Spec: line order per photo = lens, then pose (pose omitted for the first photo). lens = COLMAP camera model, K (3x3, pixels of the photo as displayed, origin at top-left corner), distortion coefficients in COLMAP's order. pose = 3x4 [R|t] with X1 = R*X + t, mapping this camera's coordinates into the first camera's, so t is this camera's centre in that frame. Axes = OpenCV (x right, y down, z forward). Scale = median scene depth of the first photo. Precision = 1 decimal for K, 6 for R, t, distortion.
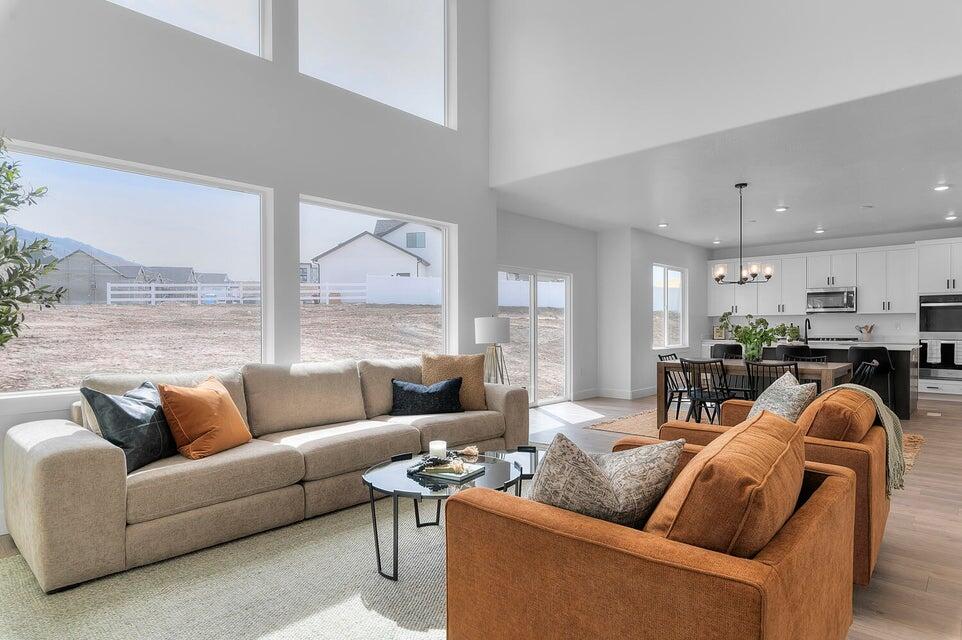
lens RADIAL K [[550.5, 0, 481.9], [0, 550.5, 324.7], [0, 0, 1]] dist [0.005281, -0.001705]
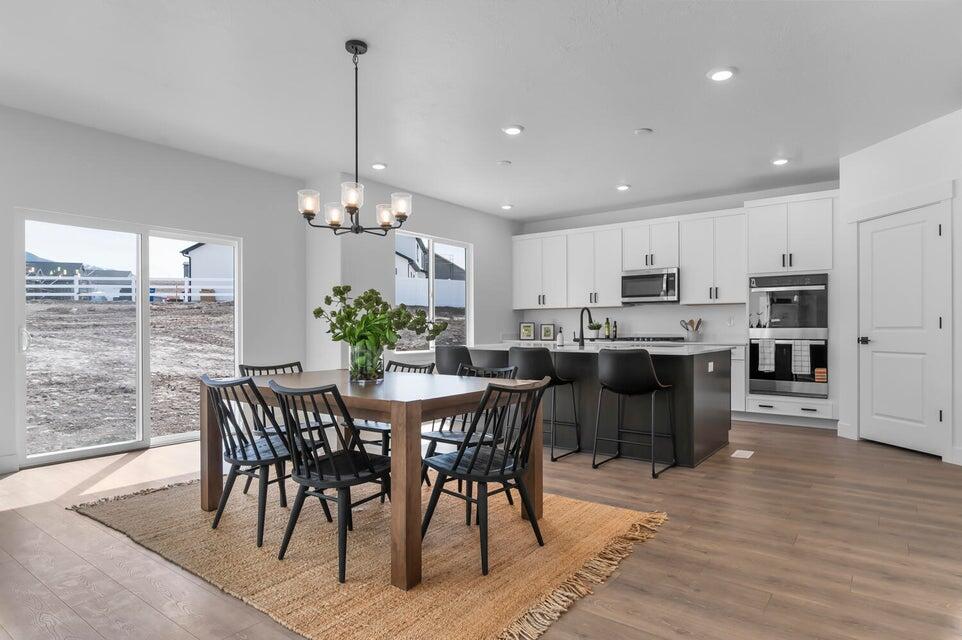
lens RADIAL K [[550.5, 0, 484.0], [0, 550.5, 321.1], [0, 0, 1]] dist [0.005281, -0.001705]
pose [[0.994990, 0.002483, 0.099946, 0.353105], [-0.001365, 0.999936, -0.011252, 0.011458], [-0.099967, 0.011059, 0.994929, 0.301819]]
